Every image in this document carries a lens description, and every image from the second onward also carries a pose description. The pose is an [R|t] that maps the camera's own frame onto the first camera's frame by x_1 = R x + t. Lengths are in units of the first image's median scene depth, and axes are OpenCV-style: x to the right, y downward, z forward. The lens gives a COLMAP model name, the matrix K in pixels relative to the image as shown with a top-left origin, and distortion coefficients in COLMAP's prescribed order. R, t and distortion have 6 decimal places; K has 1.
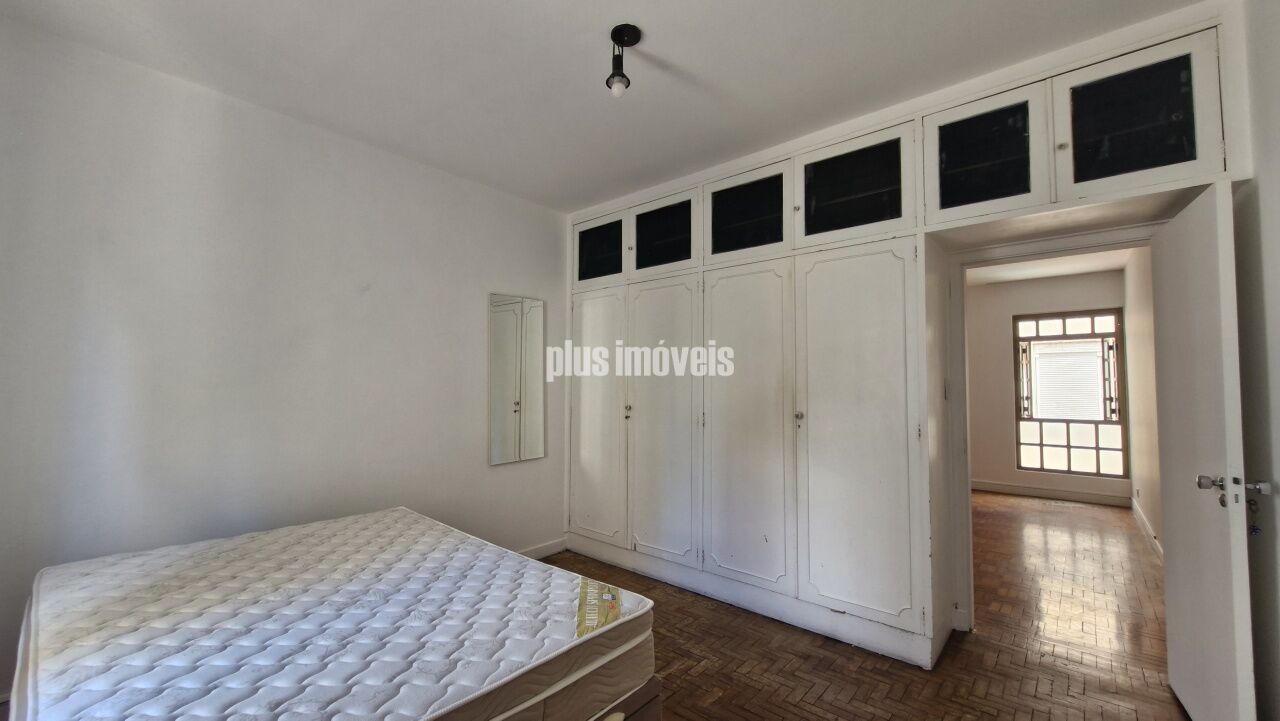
lens RADIAL K [[500.8, 0, 630.7], [0, 500.8, 360.2], [0, 0, 1]] dist [0.002673, -0.001376]
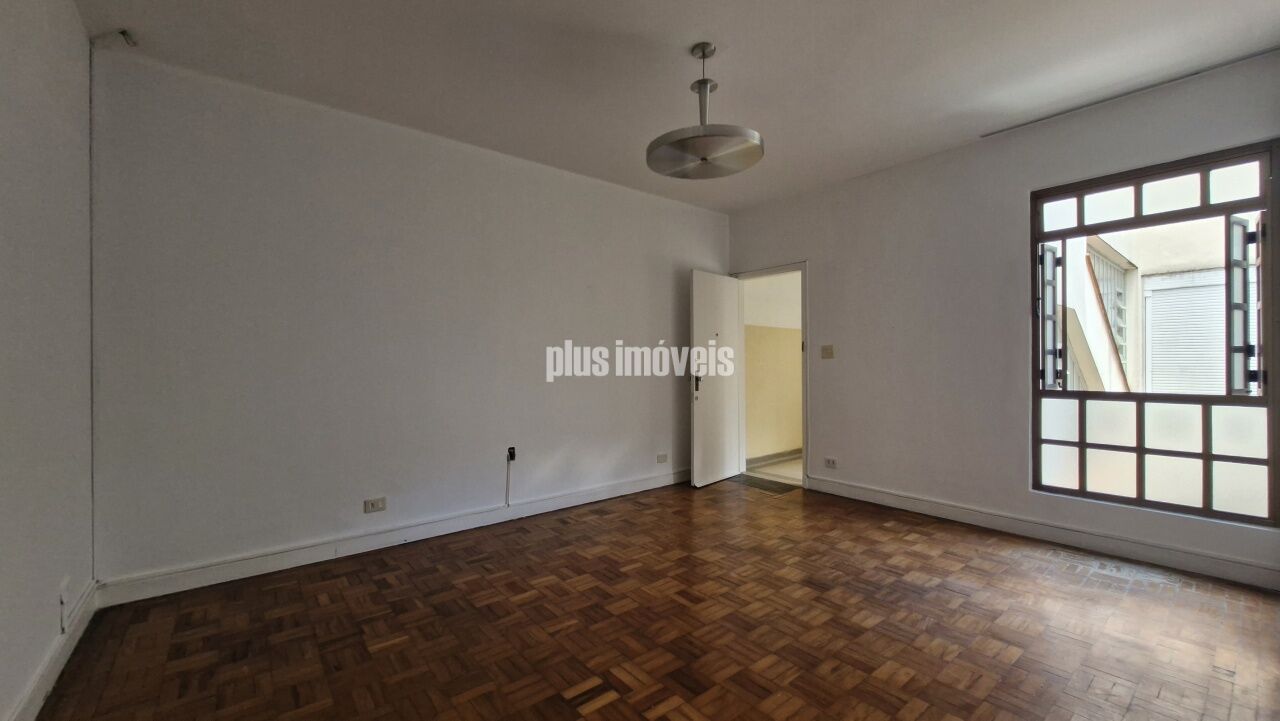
lens RADIAL K [[500.8, 0, 629.2], [0, 500.8, 356.6], [0, 0, 1]] dist [0.002673, -0.001376]
pose [[0.984626, -0.021587, -0.173337, 0.477379], [0.031591, 0.997978, 0.055163, 0.040594], [0.171796, -0.059791, 0.983316, 0.448999]]
